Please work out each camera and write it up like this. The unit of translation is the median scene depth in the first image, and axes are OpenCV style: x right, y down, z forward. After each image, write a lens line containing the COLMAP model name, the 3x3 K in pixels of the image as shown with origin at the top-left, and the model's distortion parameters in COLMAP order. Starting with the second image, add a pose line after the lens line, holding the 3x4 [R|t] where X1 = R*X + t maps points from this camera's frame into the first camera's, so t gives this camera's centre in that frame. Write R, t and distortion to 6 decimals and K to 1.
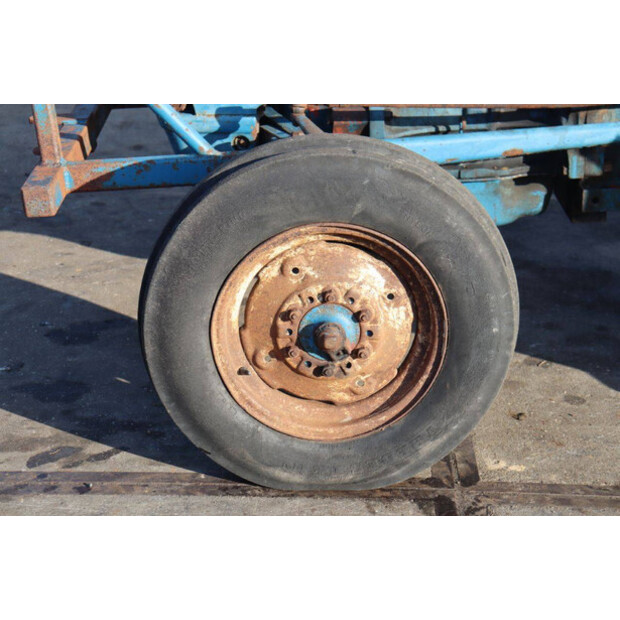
lens RADIAL K [[1369.5, 0, 310.0], [0, 1369.5, 309.2], [0, 0, 1]] dist [0.398284, 0.000000]
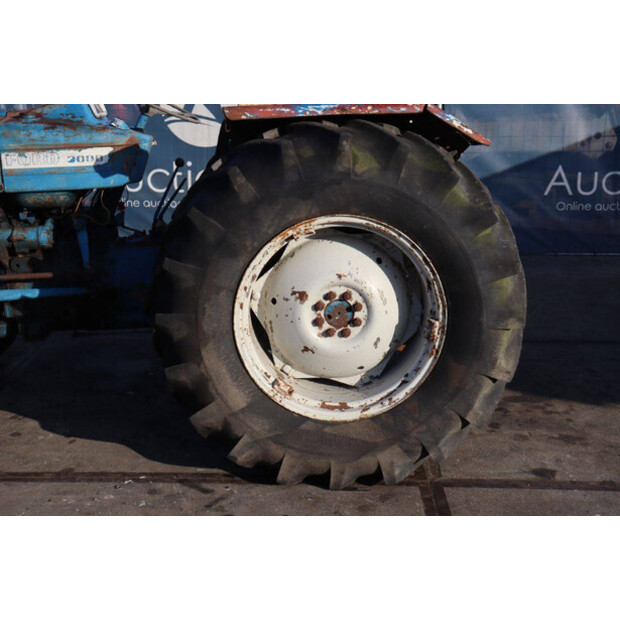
lens RADIAL K [[949.3, 0, 306.3], [0, 949.3, 308.0], [0, 0, 1]] dist [0.125817, 0.000000]
pose [[0.999942, -0.003207, 0.010325, 0.676275], [0.004609, 0.990309, -0.138804, 0.093975], [-0.009780, 0.138843, 0.990266, -0.384054]]
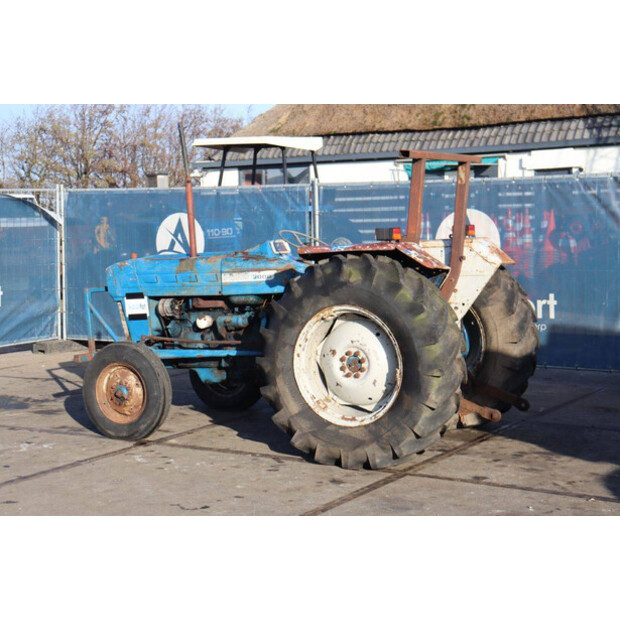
lens RADIAL K [[1149.5, 0, 306.6], [0, 1149.5, 314.3], [0, 0, 1]] dist [0.276239, 0.000000]
pose [[0.865261, 0.022853, -0.500801, 2.018754], [-0.165859, 0.955754, -0.242949, 0.493718], [0.473091, 0.293277, 0.830767, -1.452474]]
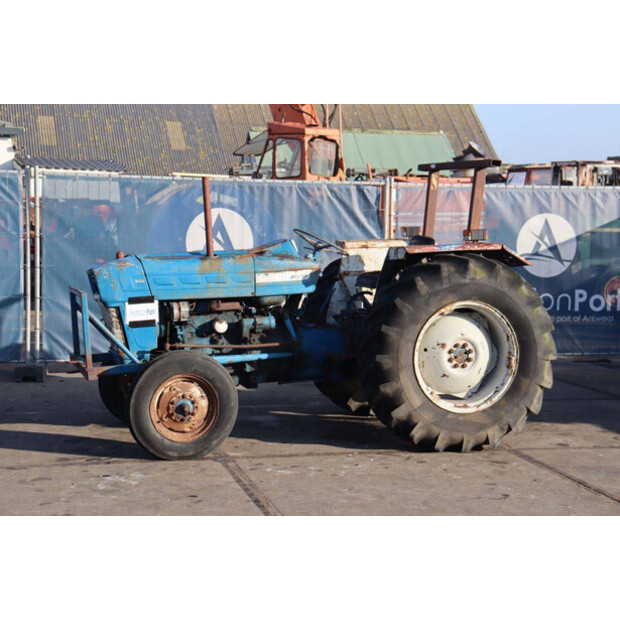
lens RADIAL K [[1191.2, 0, 314.0], [0, 1191.2, 310.4], [0, 0, 1]] dist [0.303885, 0.000000]
pose [[0.959608, -0.015476, 0.280915, -0.501226], [0.095304, 0.957333, -0.272819, 0.617531], [-0.264707, 0.288571, 0.920139, -1.859409]]
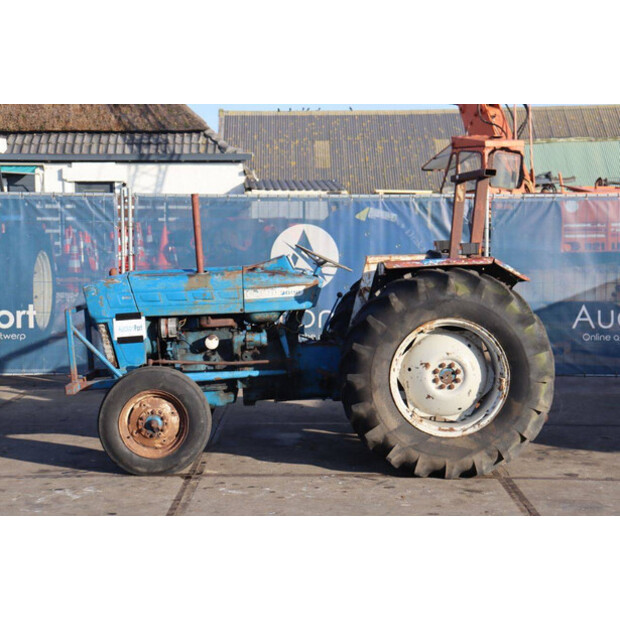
lens RADIAL K [[1191.2, 0, 310.5], [0, 1191.2, 306.2], [0, 0, 1]] dist [0.303885, 0.000000]
pose [[0.999688, -0.009310, 0.023158, 0.332483], [0.015919, 0.952447, -0.304287, 0.645204], [-0.019224, 0.304561, 0.952299, -1.916345]]
